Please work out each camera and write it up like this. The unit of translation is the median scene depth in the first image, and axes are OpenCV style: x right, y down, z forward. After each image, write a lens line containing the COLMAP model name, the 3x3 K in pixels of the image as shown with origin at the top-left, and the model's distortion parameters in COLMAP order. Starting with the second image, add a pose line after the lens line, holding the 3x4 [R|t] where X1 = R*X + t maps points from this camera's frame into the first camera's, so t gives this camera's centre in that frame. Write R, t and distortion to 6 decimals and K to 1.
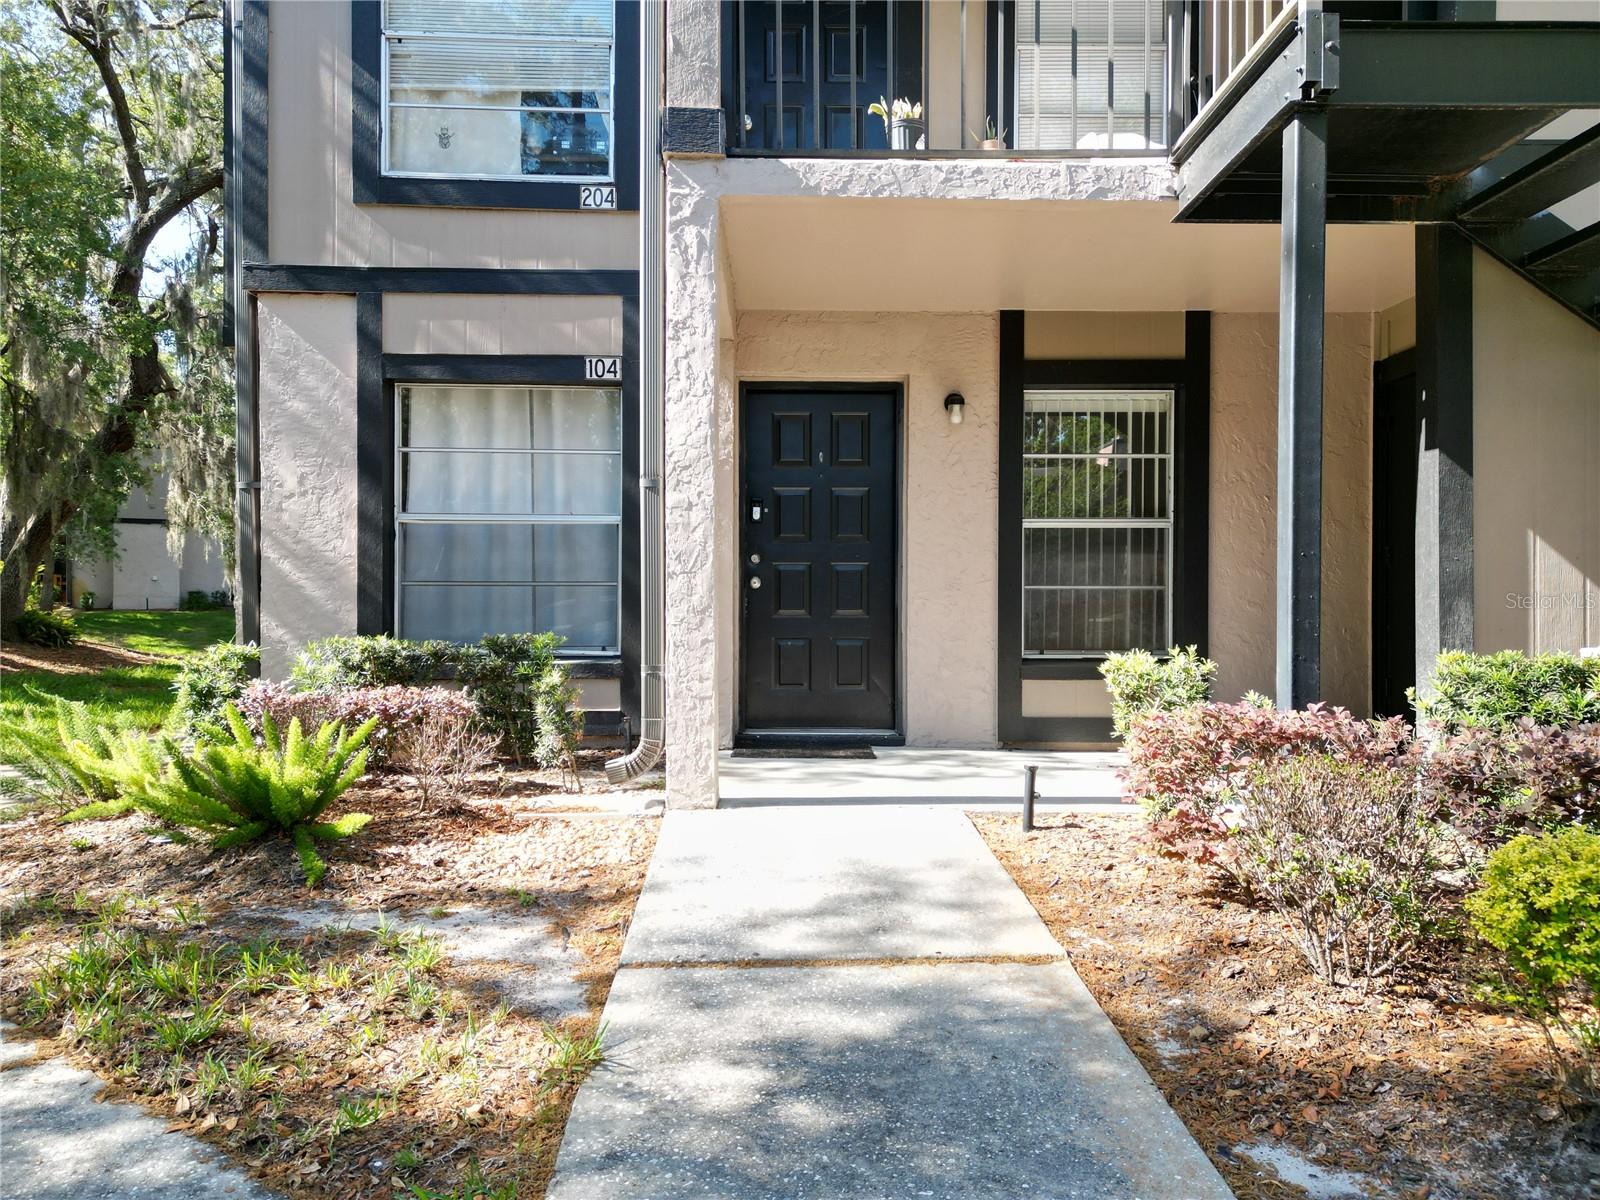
lens RADIAL K [[1125.2, 0, 804.5], [0, 1125.2, 602.9], [0, 0, 1]] dist [0.107670, -0.129758]
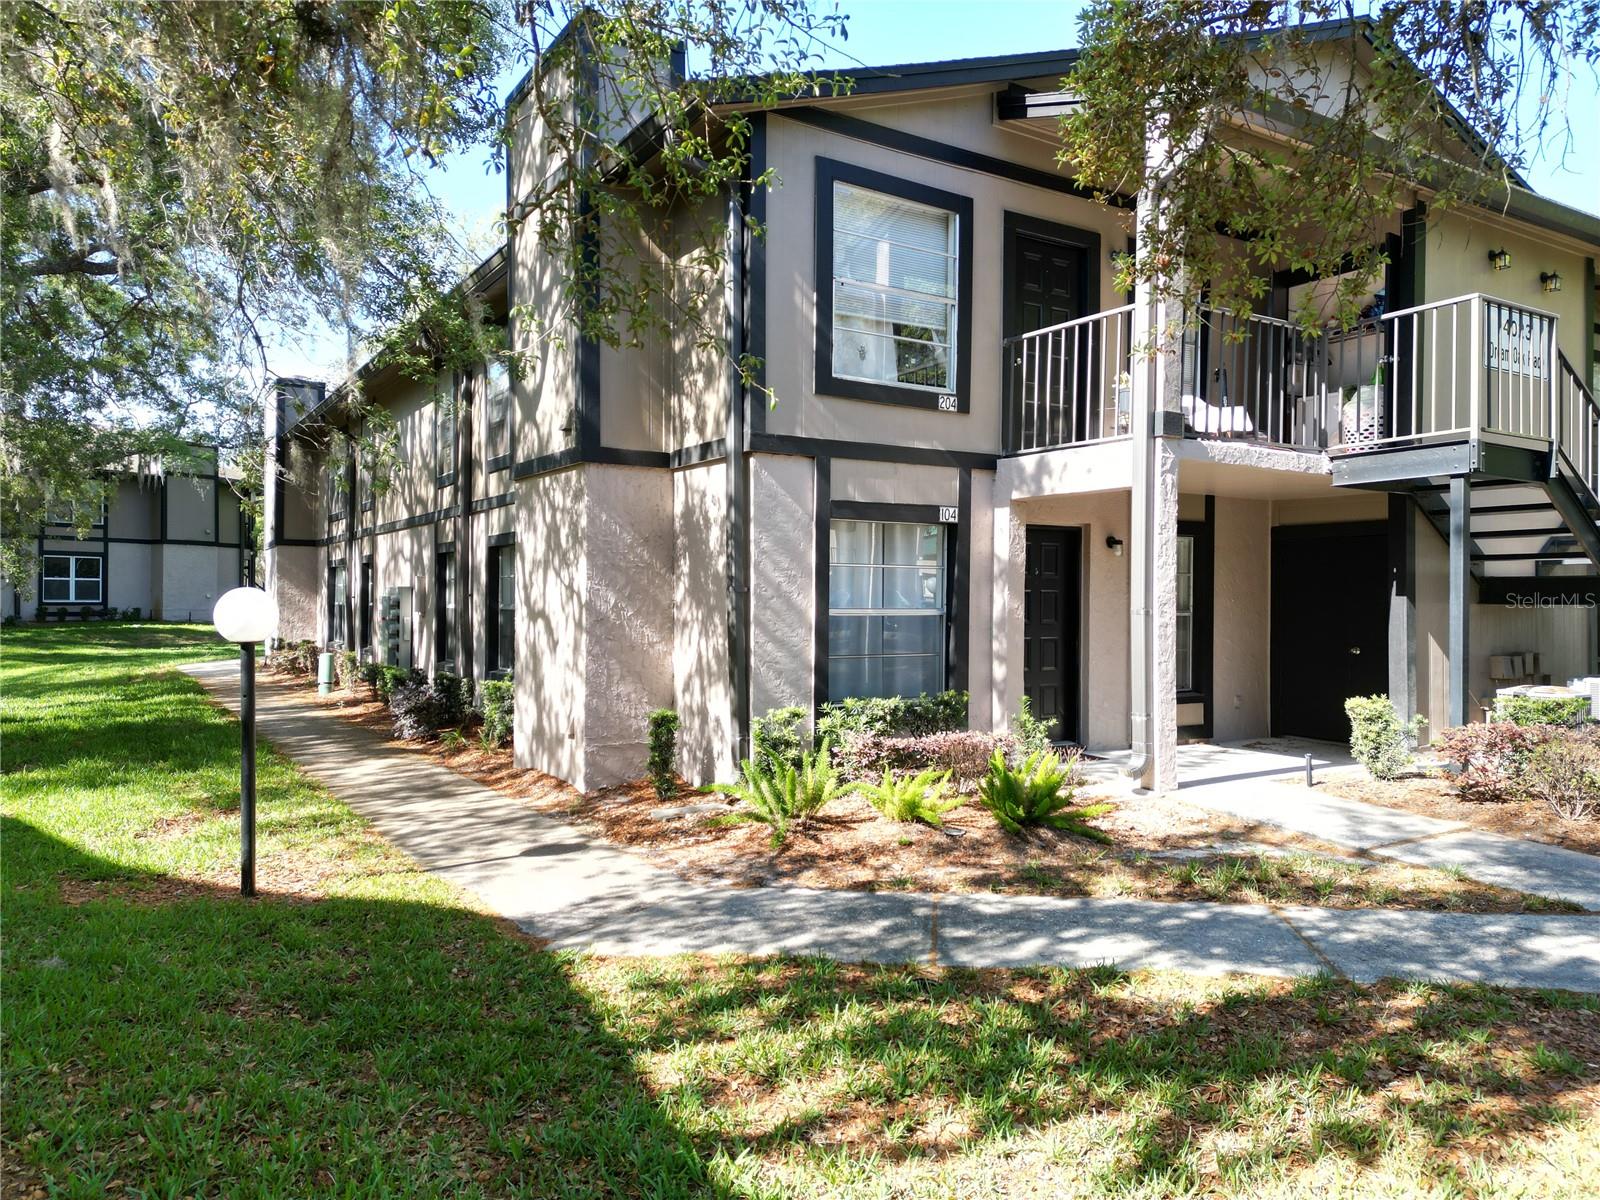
lens RADIAL K [[1125.2, 0, 804.5], [0, 1125.2, 602.9], [0, 0, 1]] dist [0.107670, -0.129758]
pose [[0.861269, 0.001784, 0.508146, -1.120437], [-0.001897, 0.999998, -0.000296, -0.086636], [-0.508146, -0.000709, 0.861271, -0.211424]]
